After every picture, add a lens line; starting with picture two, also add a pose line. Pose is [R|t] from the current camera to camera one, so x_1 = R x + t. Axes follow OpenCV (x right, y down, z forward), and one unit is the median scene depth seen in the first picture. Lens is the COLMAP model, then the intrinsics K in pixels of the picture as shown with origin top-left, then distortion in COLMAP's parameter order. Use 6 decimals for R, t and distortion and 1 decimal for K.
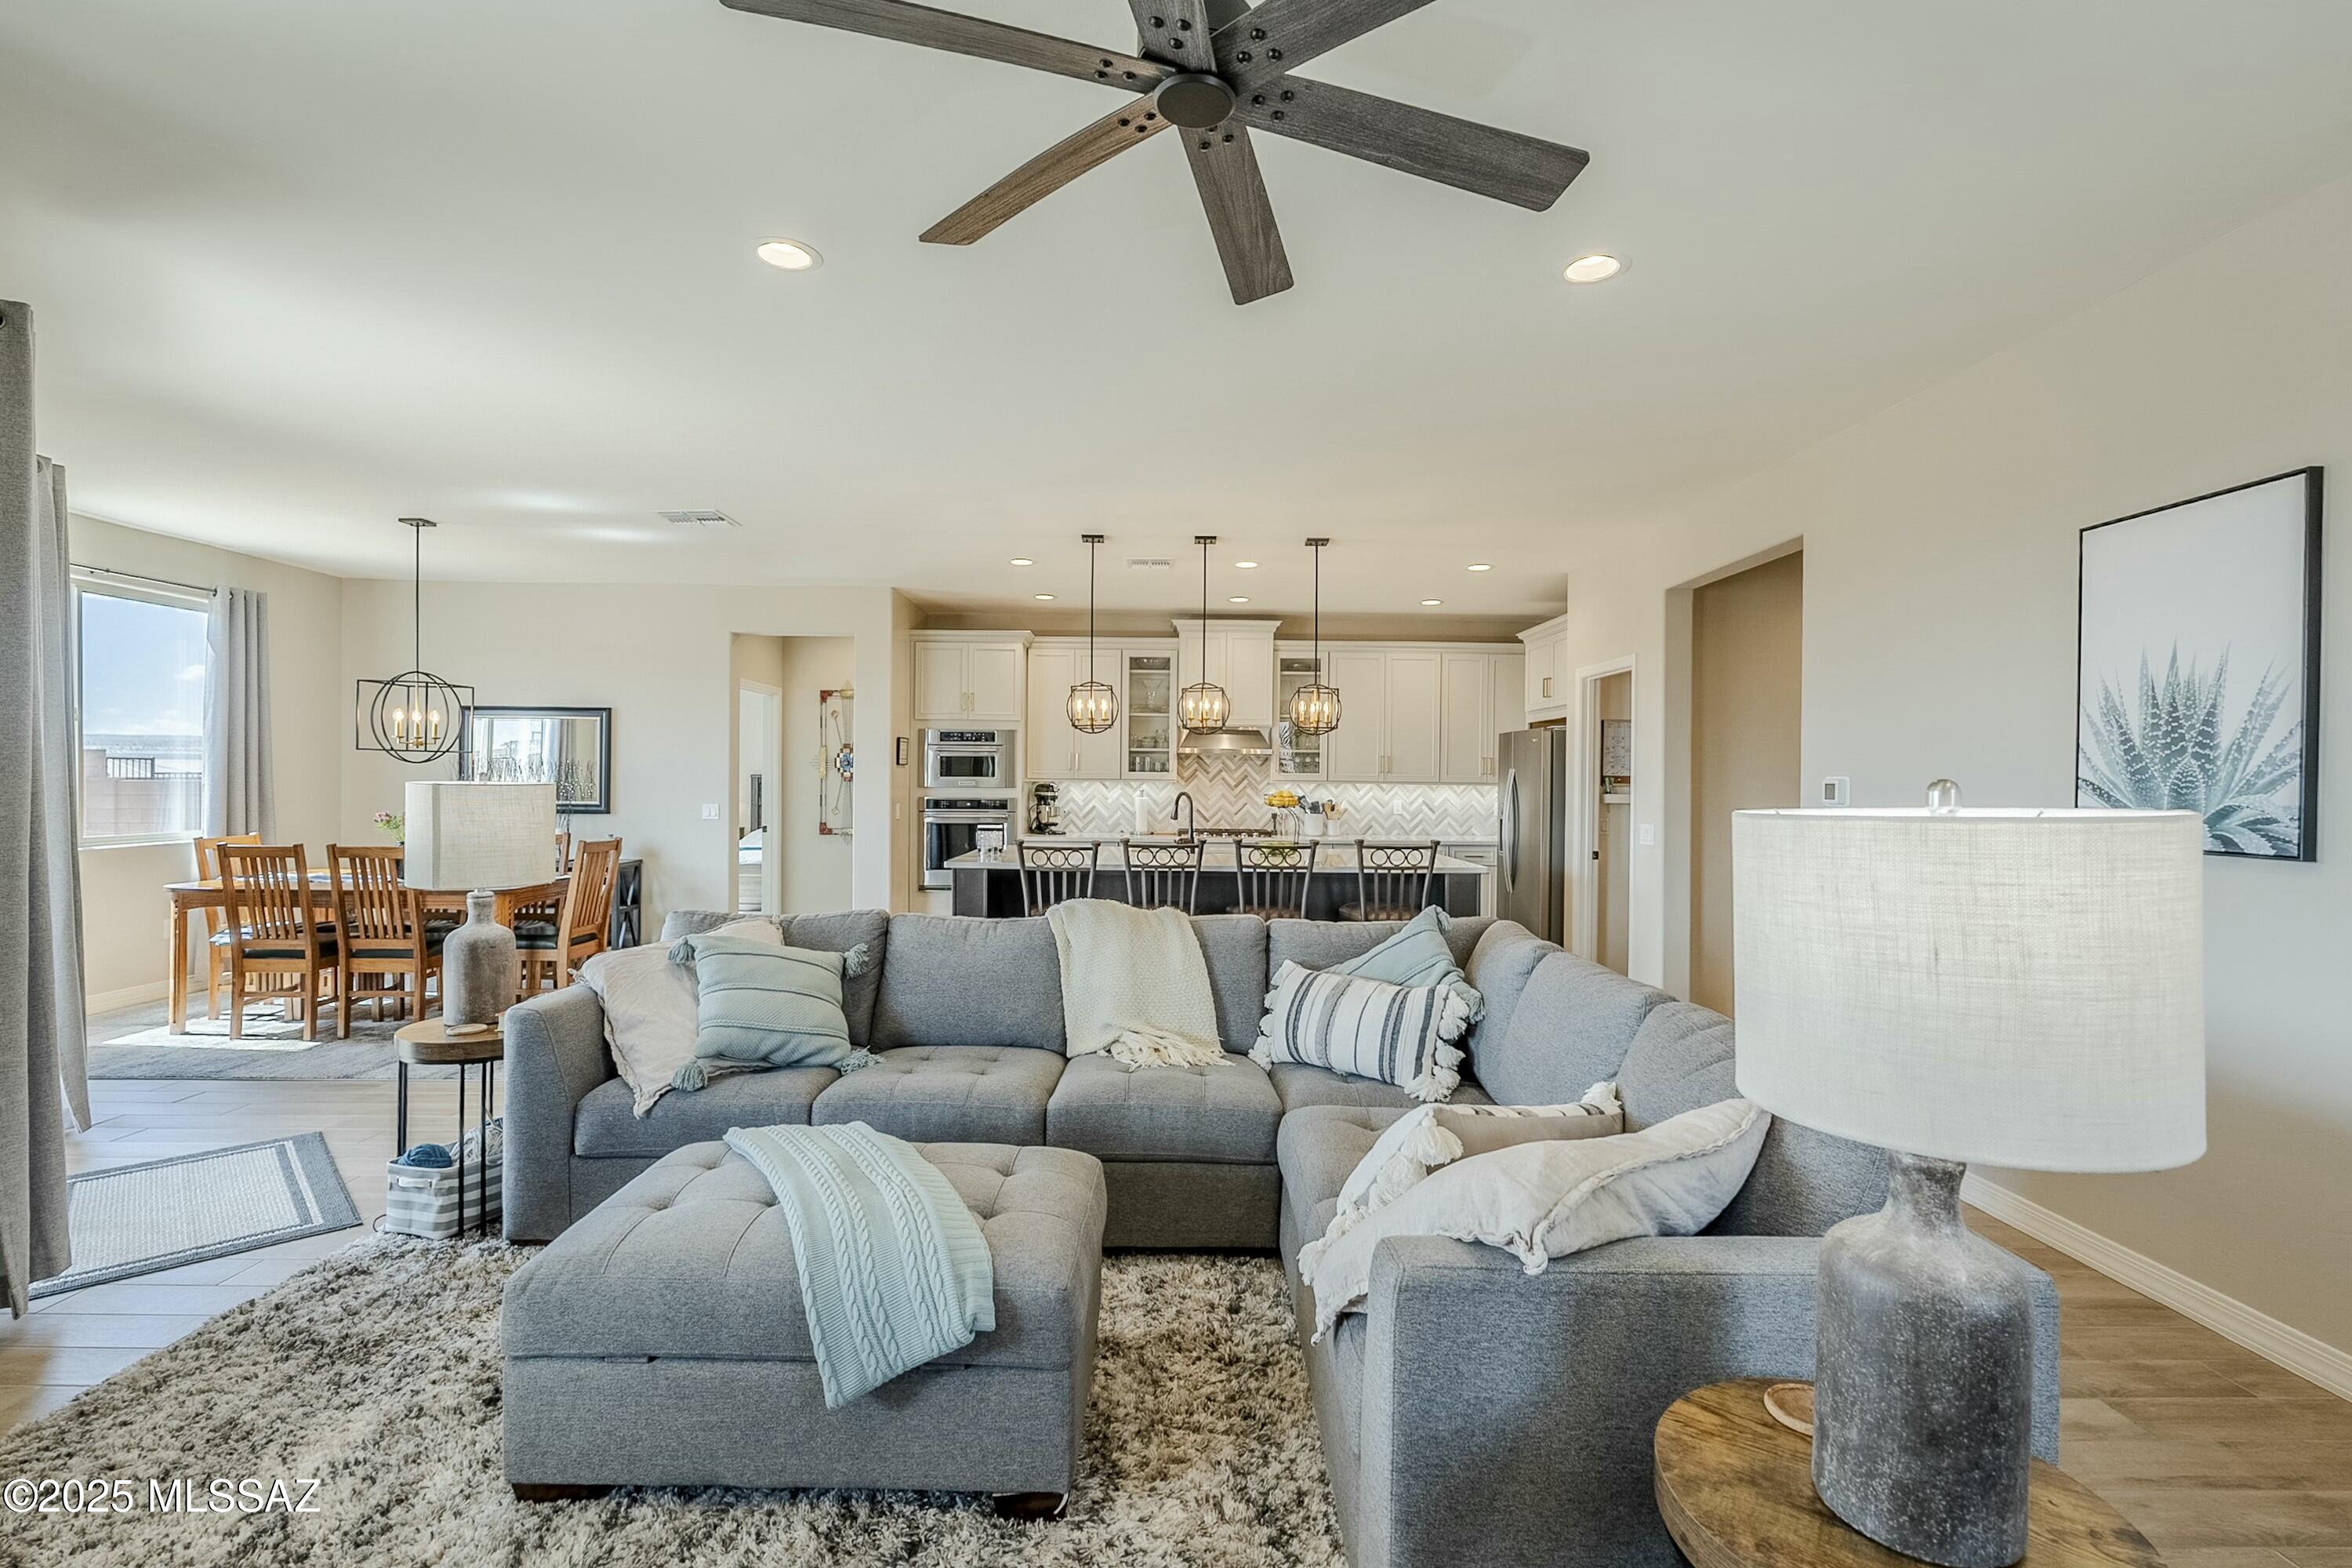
lens RADIAL K [[1059.8, 0, 1180.0], [0, 1059.8, 780.1], [0, 0, 1]] dist [-0.006679, 0.001802]
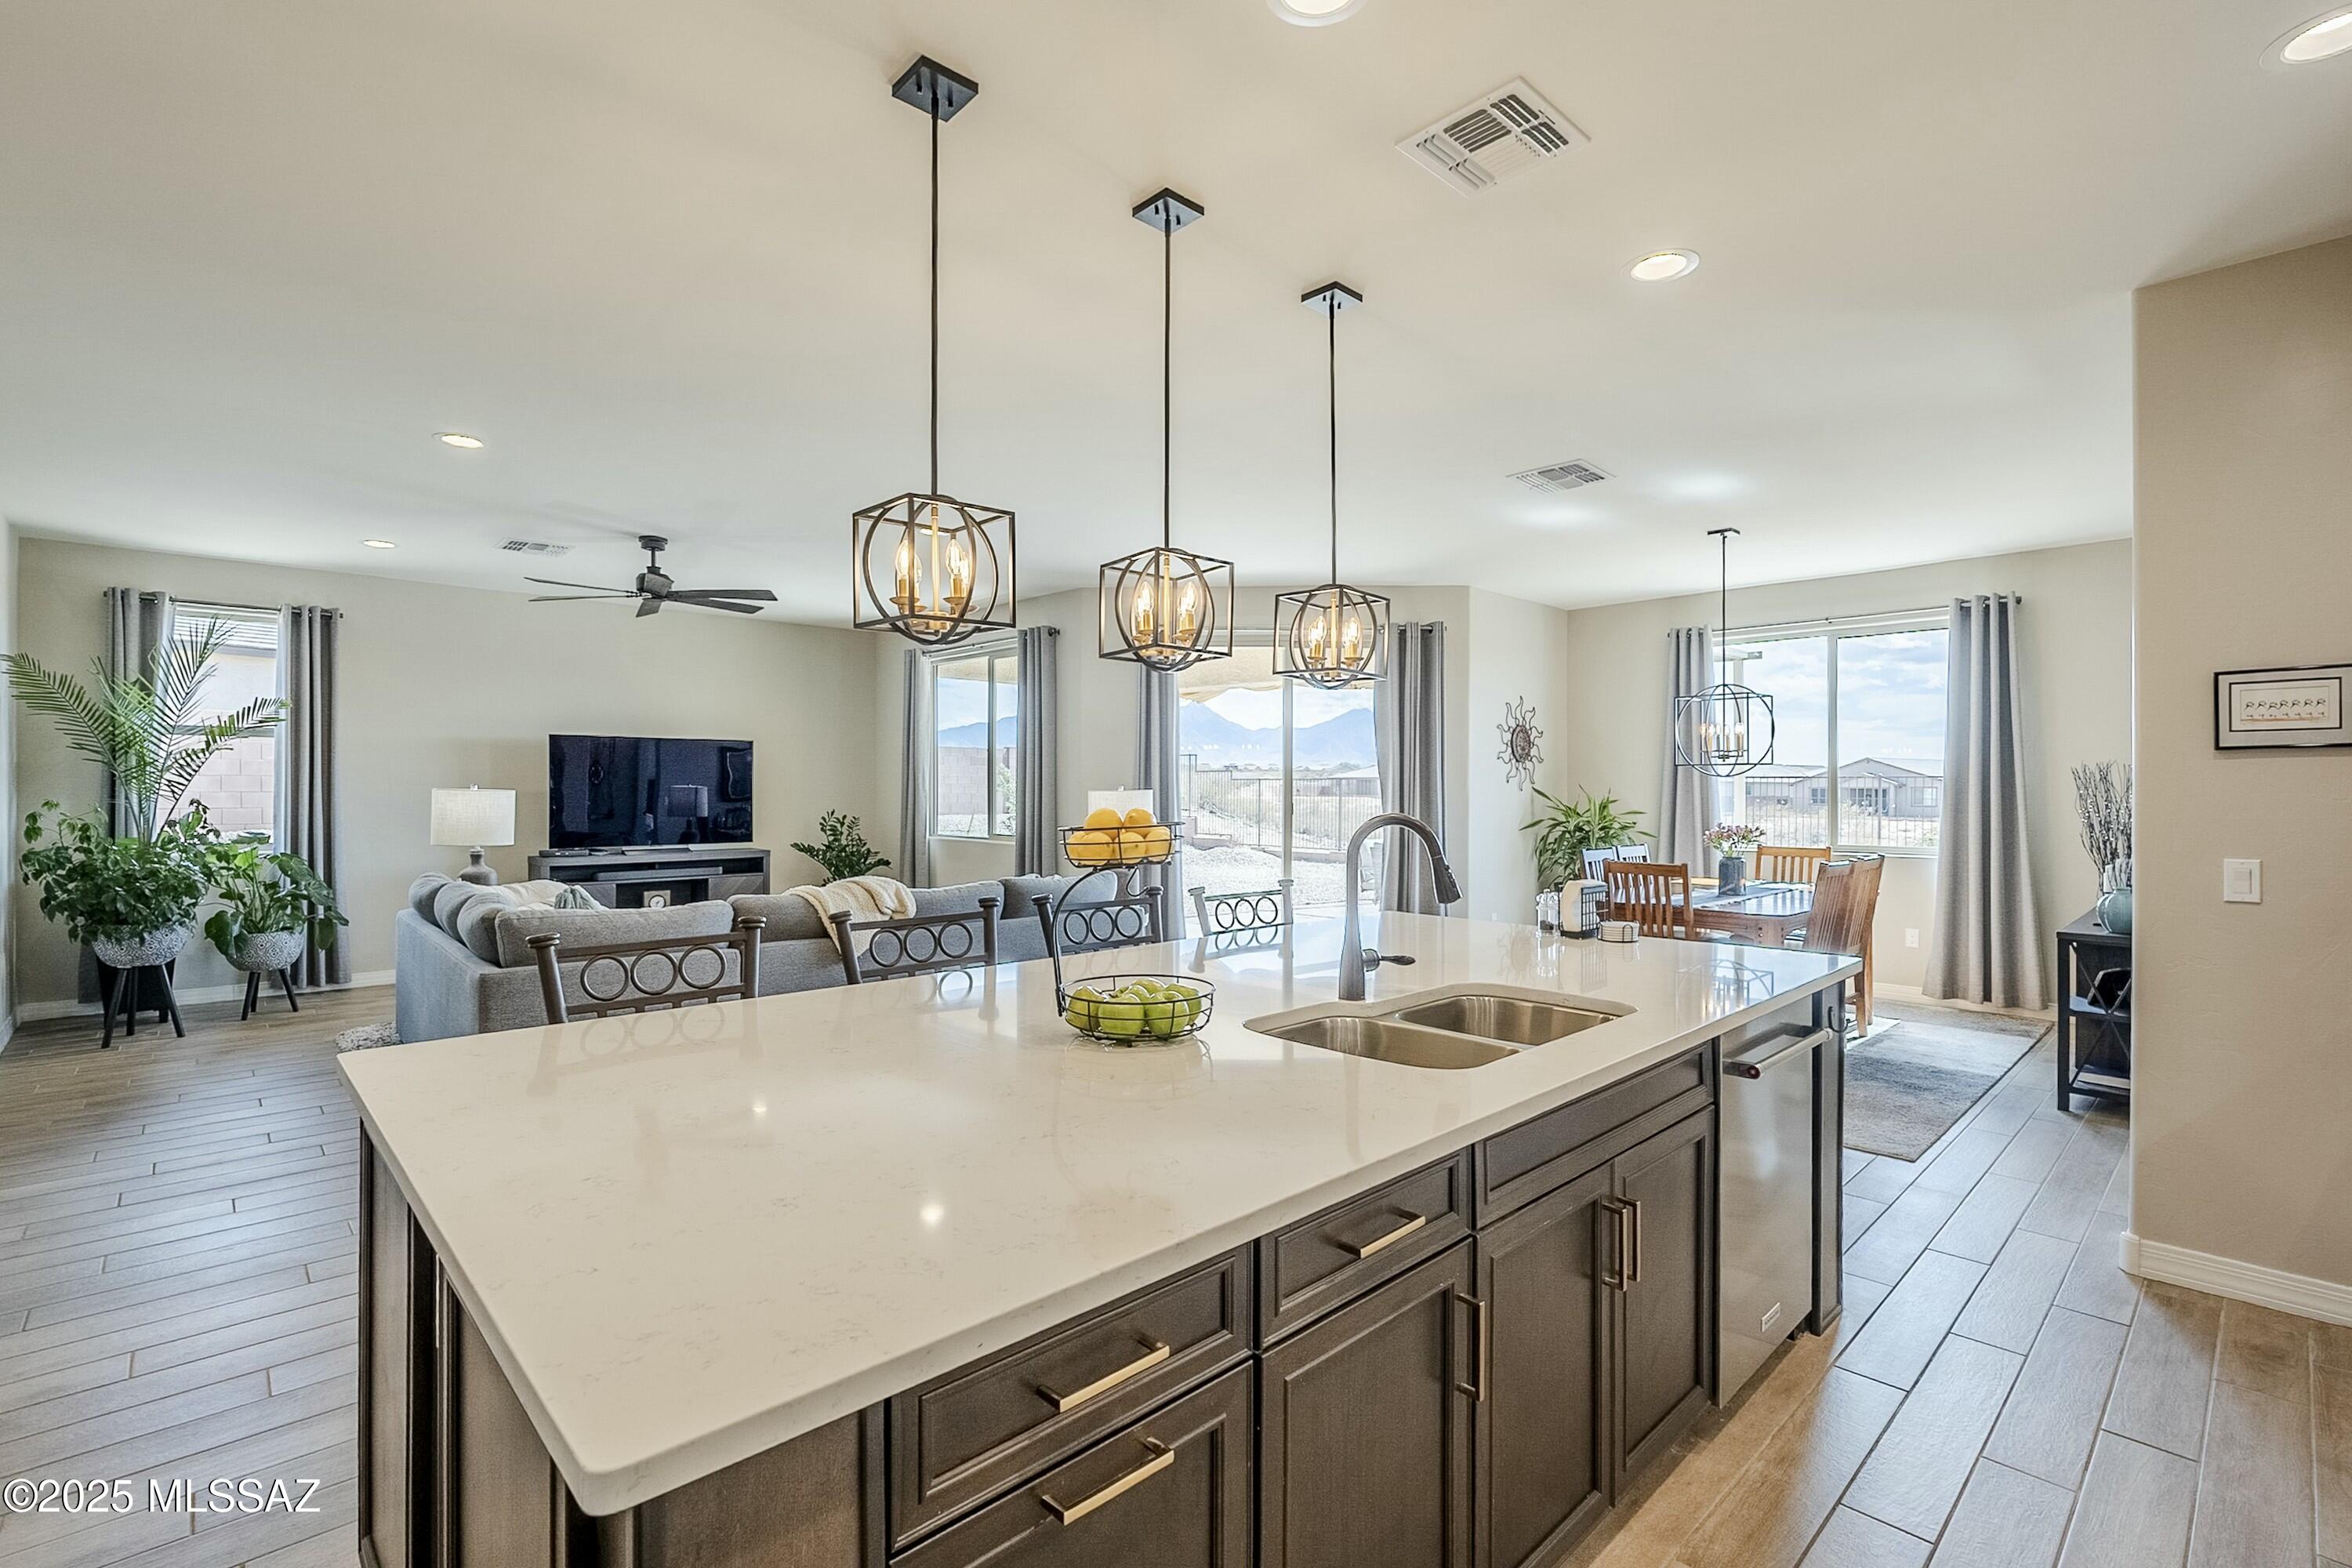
lens RADIAL K [[1059.8, 0, 1166.0], [0, 1059.8, 784.2], [0, 0, 1]] dist [-0.006679, 0.001802]
pose [[-0.746573, -0.014348, -0.665149, 0.229105], [-0.011027, 0.999897, -0.009191, 0.004663], [0.665213, 0.000473, -0.746654, 0.986351]]
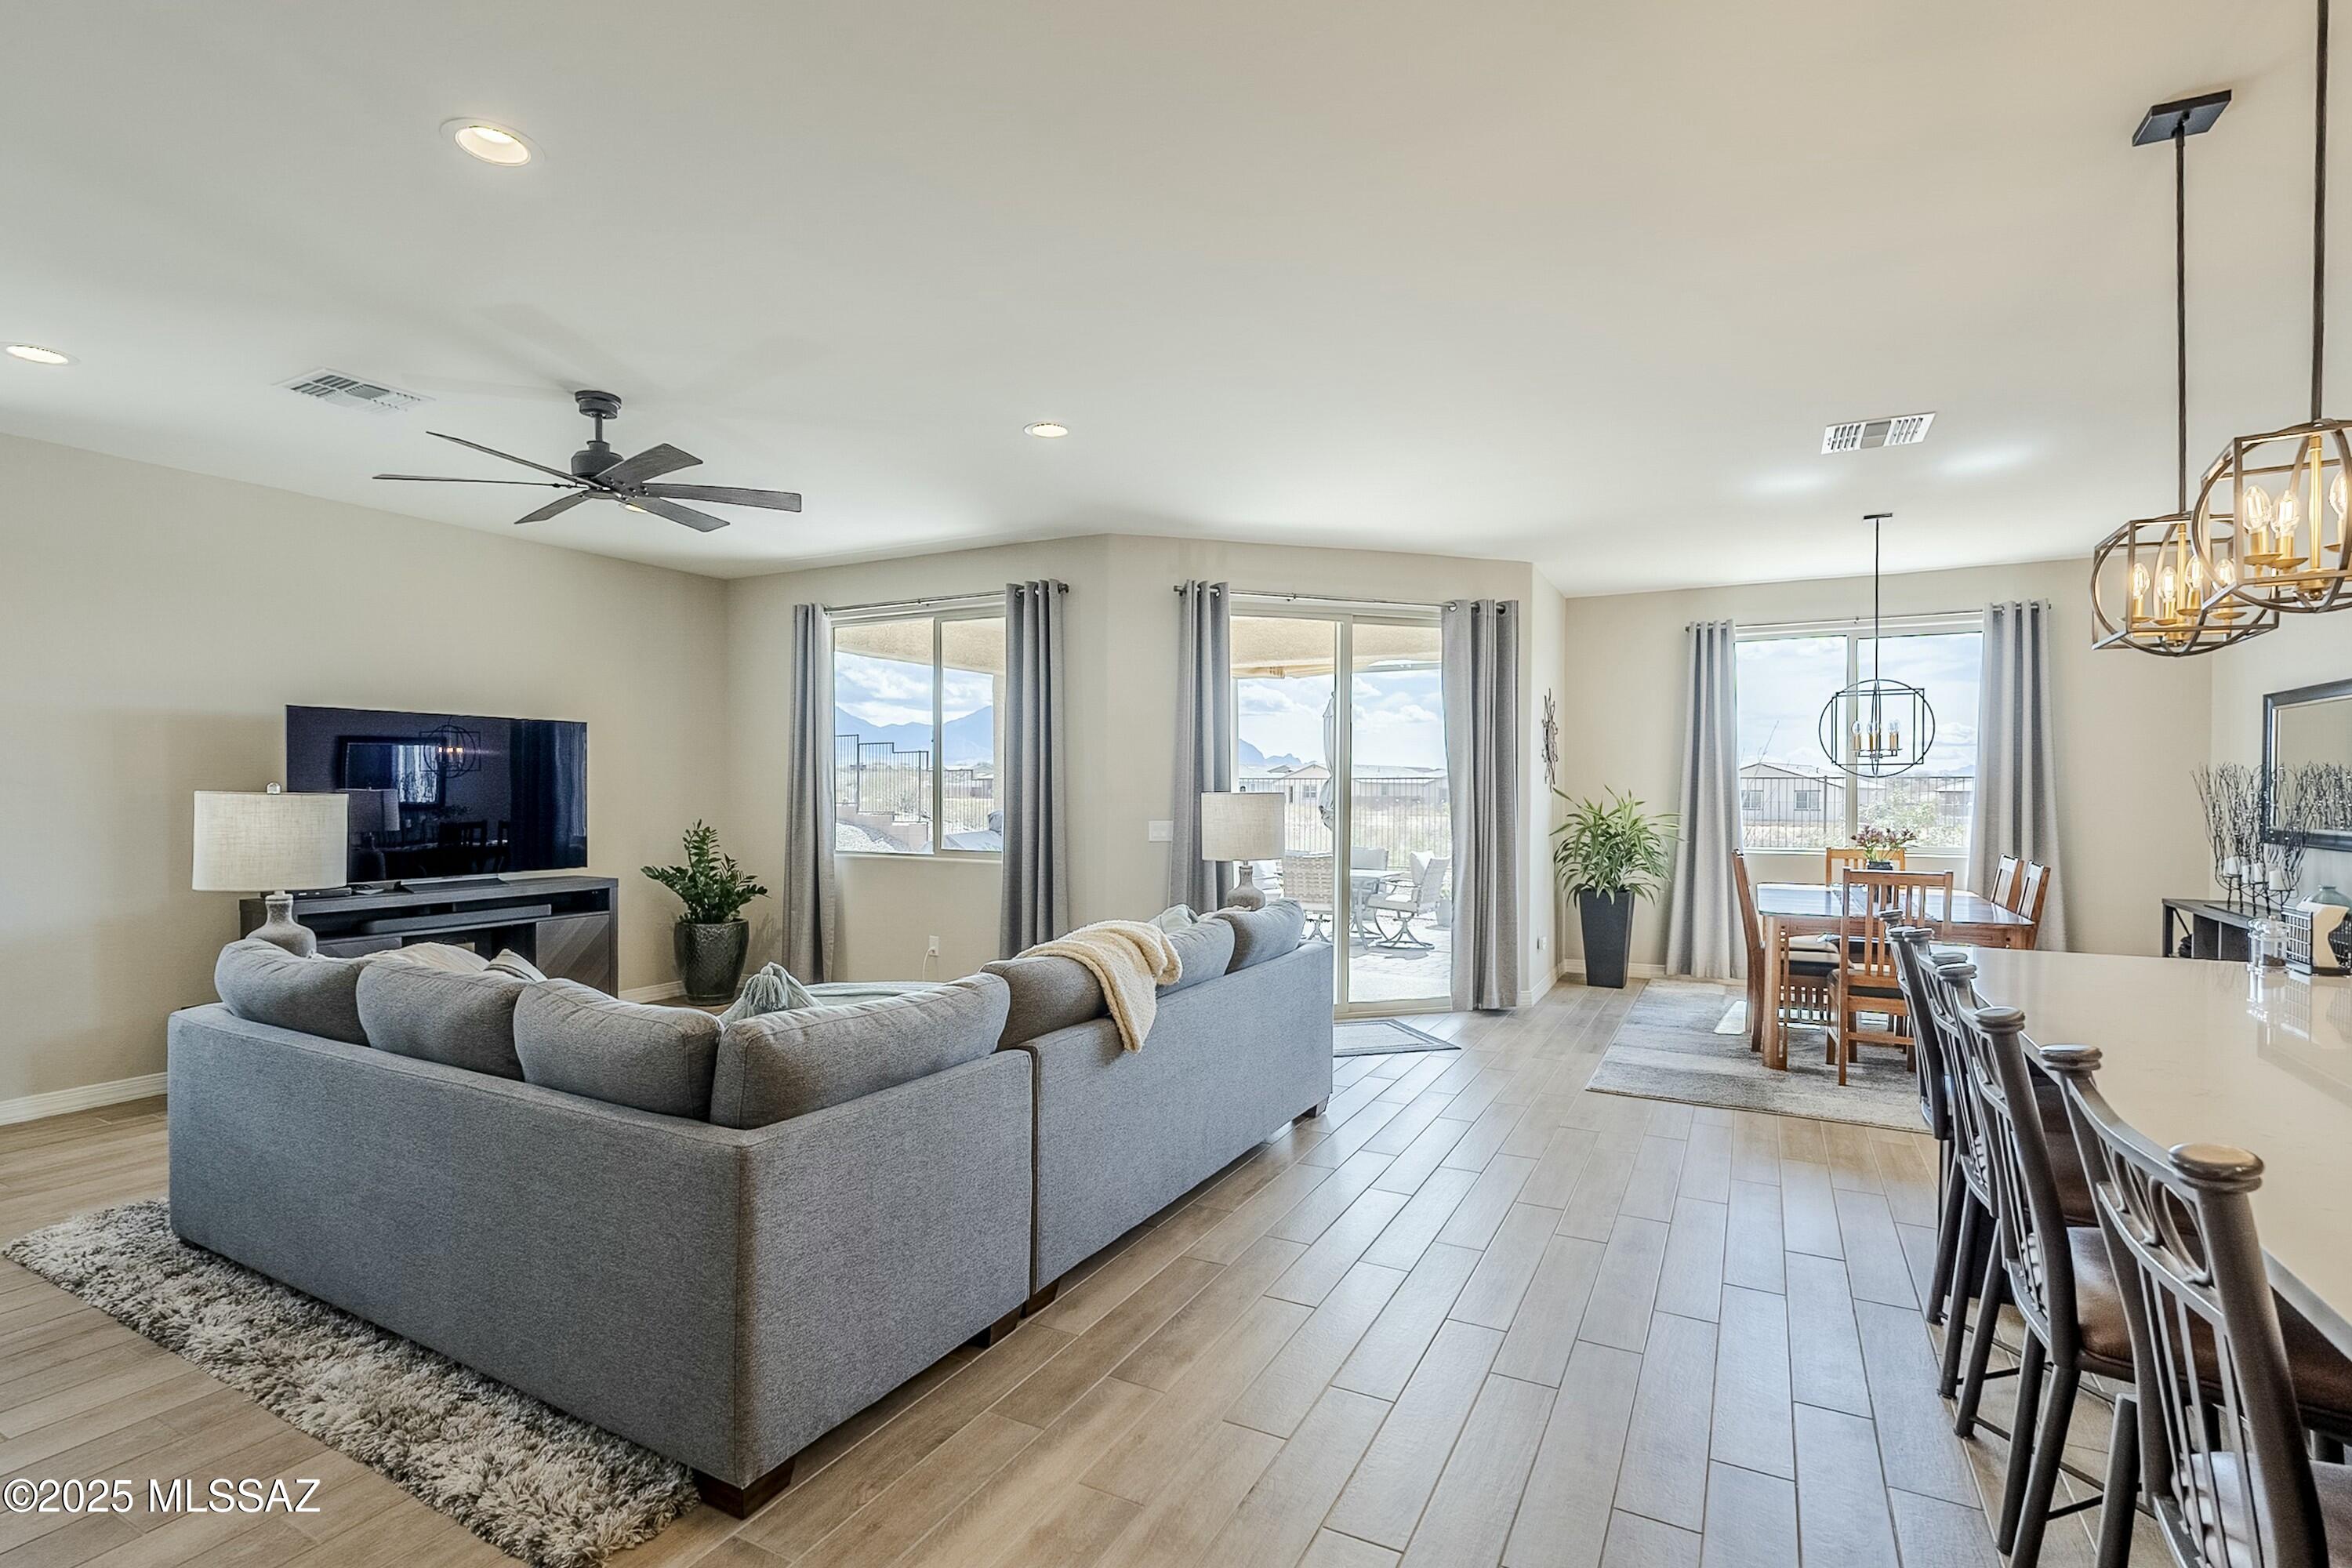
lens RADIAL K [[1140.2, 0, 1172.0], [0, 1140.2, 804.3], [0, 0, 1]] dist [0.002179, 0.002838]
pose [[-0.487280, 0.000797, -0.873246, 0.324721], [-0.008494, 0.999948, 0.005652, 0.005614], [0.873205, 0.010171, -0.487248, 0.676209]]
